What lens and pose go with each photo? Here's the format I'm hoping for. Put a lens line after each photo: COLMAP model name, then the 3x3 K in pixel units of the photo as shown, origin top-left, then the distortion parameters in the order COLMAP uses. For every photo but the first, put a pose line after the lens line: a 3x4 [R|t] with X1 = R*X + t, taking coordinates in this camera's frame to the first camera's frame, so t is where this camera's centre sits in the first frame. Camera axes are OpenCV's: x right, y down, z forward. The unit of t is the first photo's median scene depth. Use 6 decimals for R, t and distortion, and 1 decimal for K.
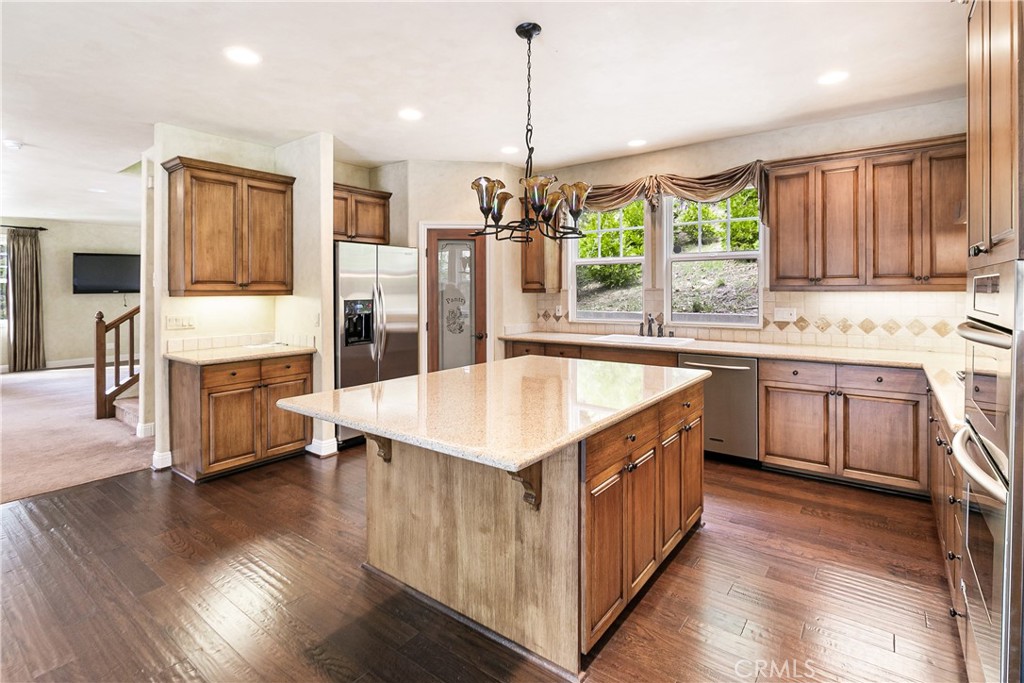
lens RADIAL K [[491.3, 0, 511.4], [0, 491.3, 292.6], [0, 0, 1]] dist [-0.009779, -0.000401]
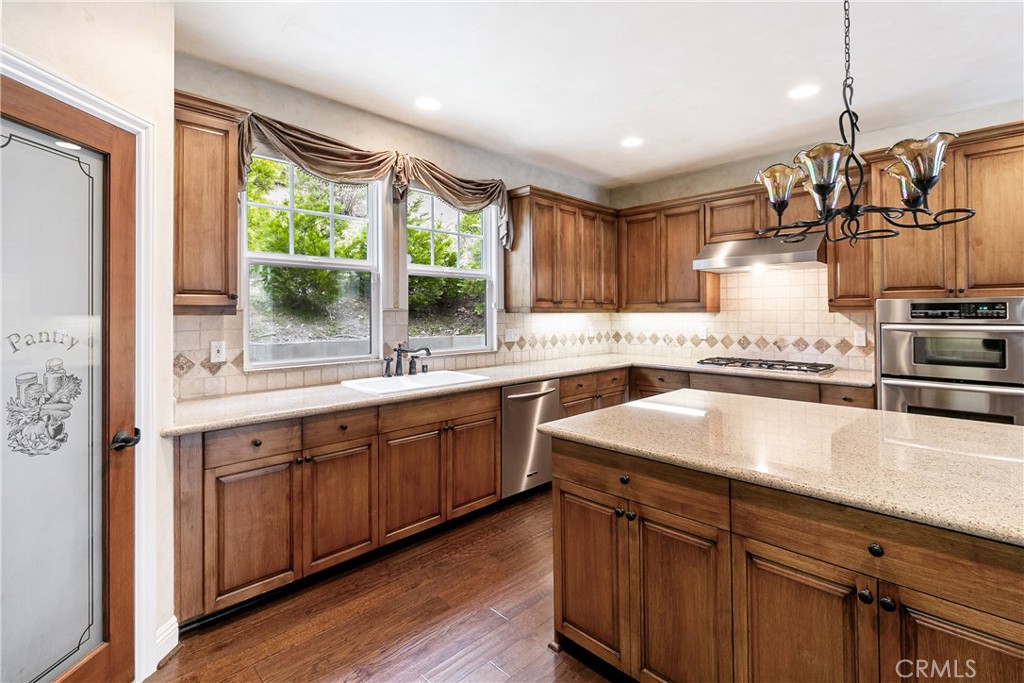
lens RADIAL K [[474.0, 0, 518.2], [0, 474.0, 309.7], [0, 0, 1]] dist [-0.001030, 0.000049]
pose [[0.135794, 0.013352, 0.990647, -0.449832], [0.008158, 0.999860, -0.014594, 0.005504], [-0.990703, 0.010064, 0.135666, 0.865393]]
